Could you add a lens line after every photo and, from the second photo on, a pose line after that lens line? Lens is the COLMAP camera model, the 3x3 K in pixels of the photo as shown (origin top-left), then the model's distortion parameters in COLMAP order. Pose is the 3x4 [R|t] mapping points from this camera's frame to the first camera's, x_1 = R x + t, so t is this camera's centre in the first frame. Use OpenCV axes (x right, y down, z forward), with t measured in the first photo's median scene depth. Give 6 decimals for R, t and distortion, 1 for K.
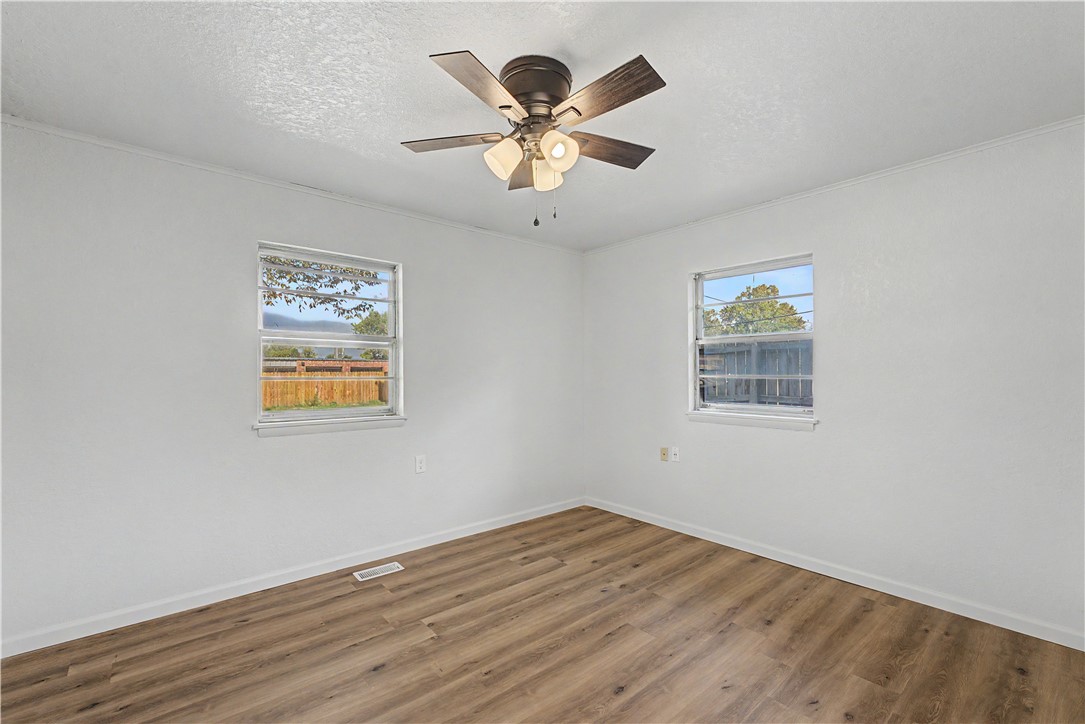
lens RADIAL K [[475.5, 0, 541.7], [0, 475.5, 366.6], [0, 0, 1]] dist [0.000456, 0.000191]
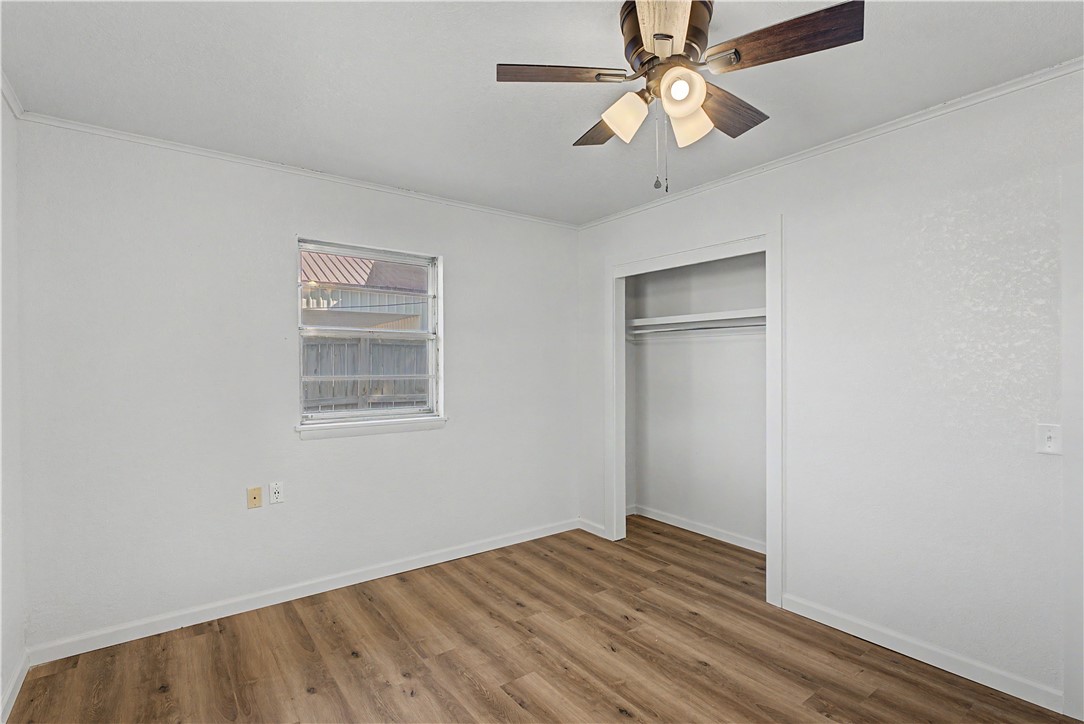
lens RADIAL K [[519.3, 0, 544.4], [0, 519.3, 363.8], [0, 0, 1]] dist [0.001243, 0.000673]
pose [[0.059839, 0.008412, 0.998173, -0.616067], [-0.004146, 0.999958, -0.008178, 0.003415], [-0.998199, -0.003650, 0.059871, 0.779507]]
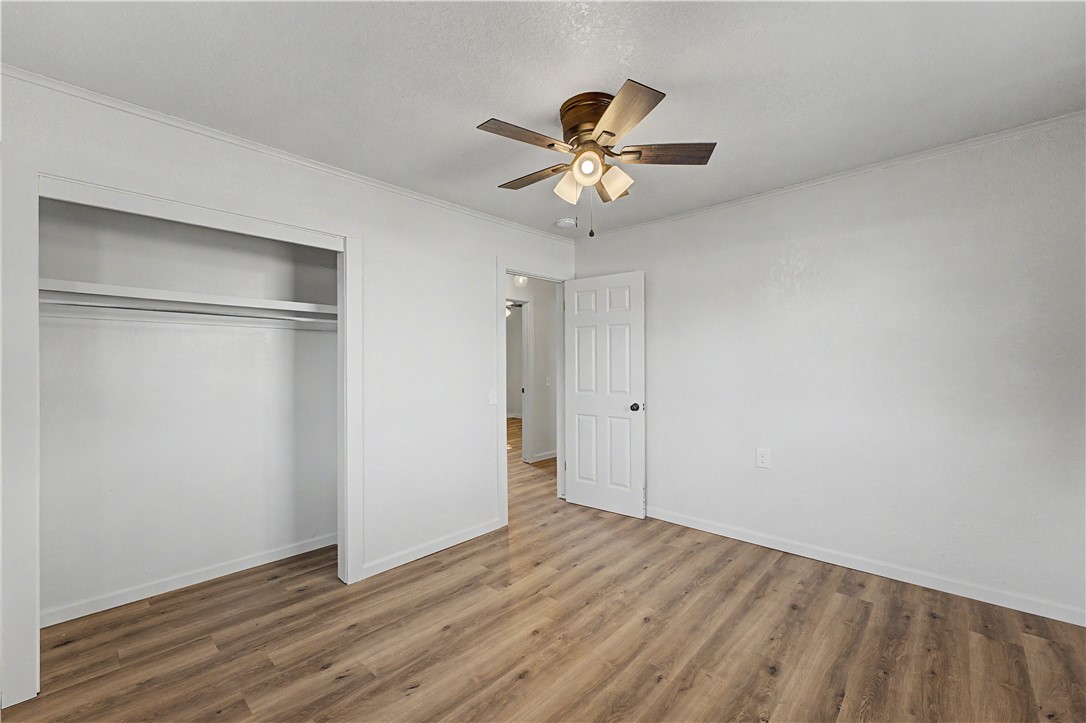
lens RADIAL K [[439.2, 0, 543.9], [0, 439.2, 363.5], [0, 0, 1]] dist [-0.000745, 0.000129]
pose [[-0.993491, 0.012157, -0.113260, 0.154710], [0.012924, 0.999898, -0.006041, 0.013158], [0.113175, -0.007465, -0.993547, 1.379484]]
